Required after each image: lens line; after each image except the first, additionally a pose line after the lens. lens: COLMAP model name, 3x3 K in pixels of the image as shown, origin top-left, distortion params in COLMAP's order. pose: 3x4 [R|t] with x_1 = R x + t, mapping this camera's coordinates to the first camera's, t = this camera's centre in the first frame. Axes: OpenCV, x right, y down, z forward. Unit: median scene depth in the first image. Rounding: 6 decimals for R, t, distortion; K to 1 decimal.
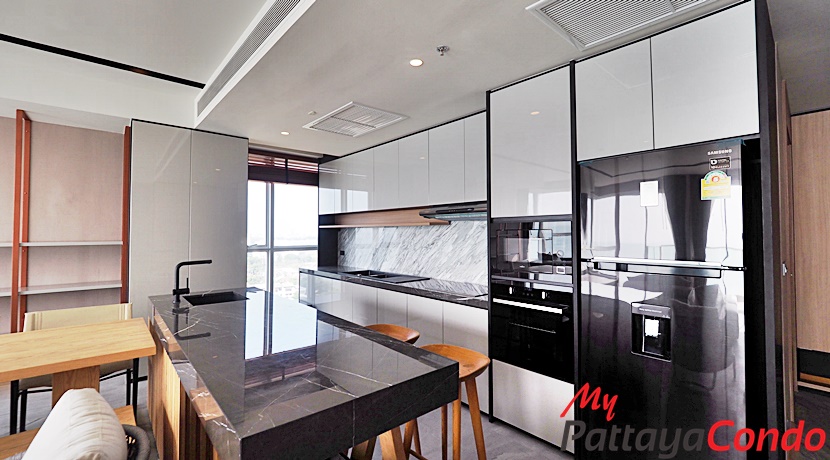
lens RADIAL K [[349.9, 0, 407.7], [0, 349.9, 222.4], [0, 0, 1]] dist [-0.003892, -0.000110]
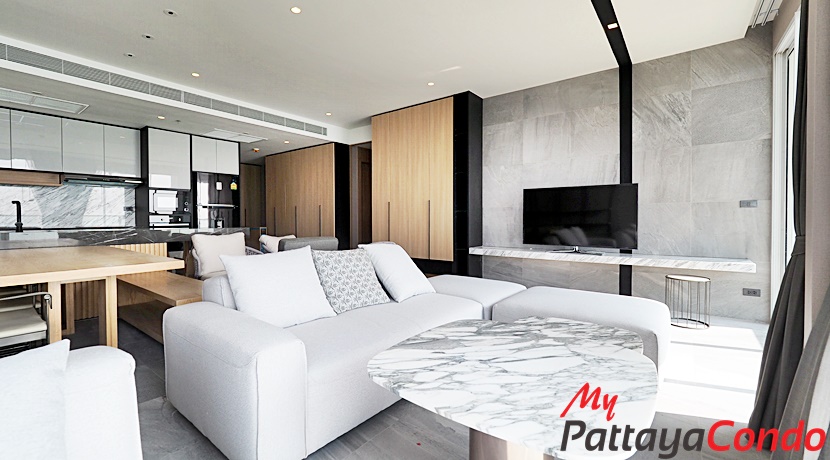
lens RADIAL K [[349.9, 0, 407.7], [0, 349.9, 222.4], [0, 0, 1]] dist [-0.003892, -0.000110]
pose [[-0.190108, -0.007227, 0.981737, -1.759270], [-0.036313, 0.999340, 0.000324, 0.113930], [-0.981091, -0.035588, -0.190245, -0.109073]]
